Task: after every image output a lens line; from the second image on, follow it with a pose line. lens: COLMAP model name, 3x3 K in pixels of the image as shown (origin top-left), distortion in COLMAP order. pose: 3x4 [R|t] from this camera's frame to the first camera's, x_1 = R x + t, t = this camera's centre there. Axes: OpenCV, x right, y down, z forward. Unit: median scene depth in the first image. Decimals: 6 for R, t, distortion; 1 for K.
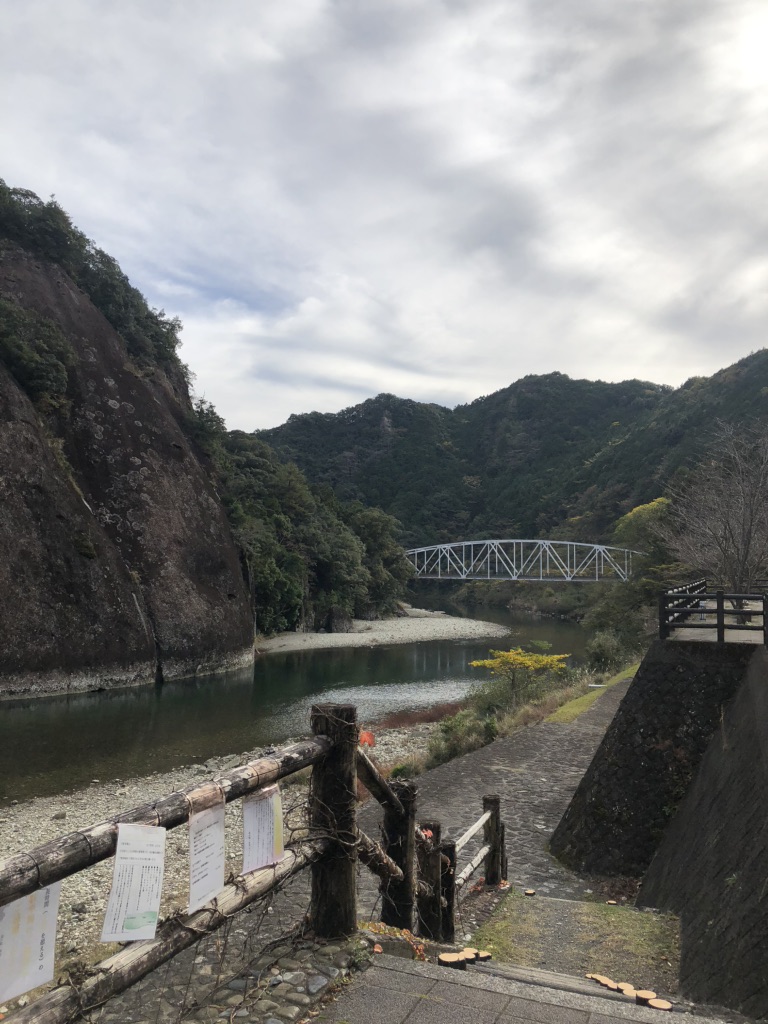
lens RADIAL K [[823.5, 0, 378.5], [0, 823.5, 499.9], [0, 0, 1]] dist [0.129289, -0.364795]
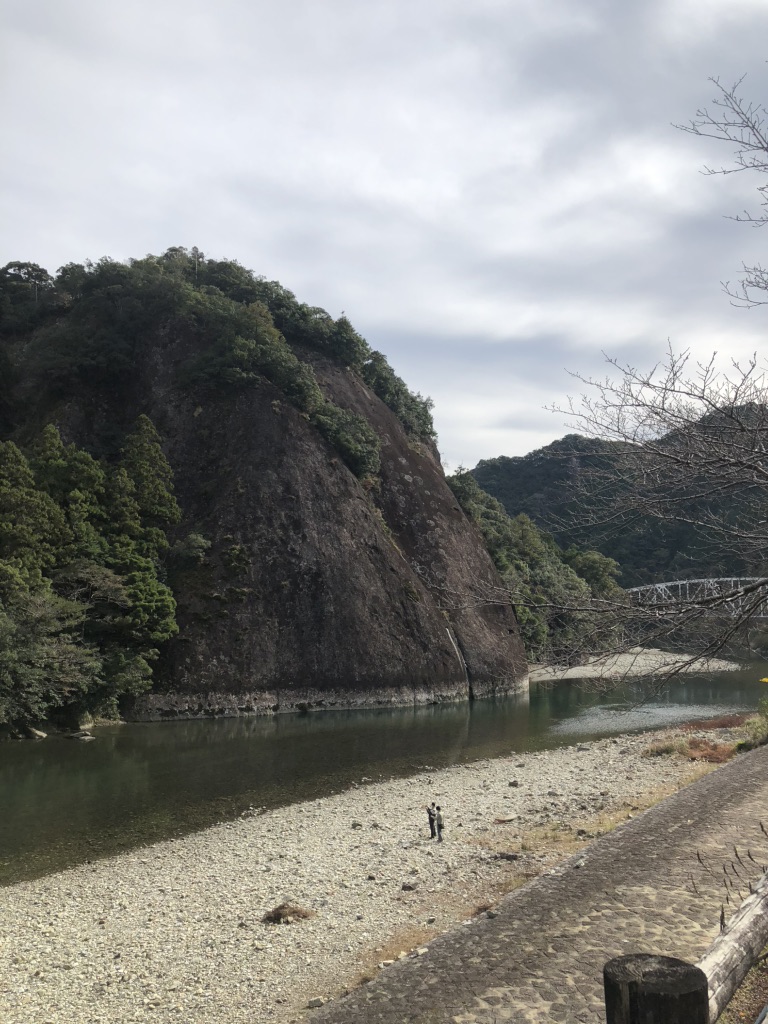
lens RADIAL K [[823.5, 0, 378.5], [0, 823.5, 499.9], [0, 0, 1]] dist [0.129289, -0.364795]
pose [[0.978241, -0.039824, -0.203612, -0.087551], [0.030026, 0.998248, -0.050987, -0.015786], [0.205286, 0.043764, 0.977723, -0.184776]]
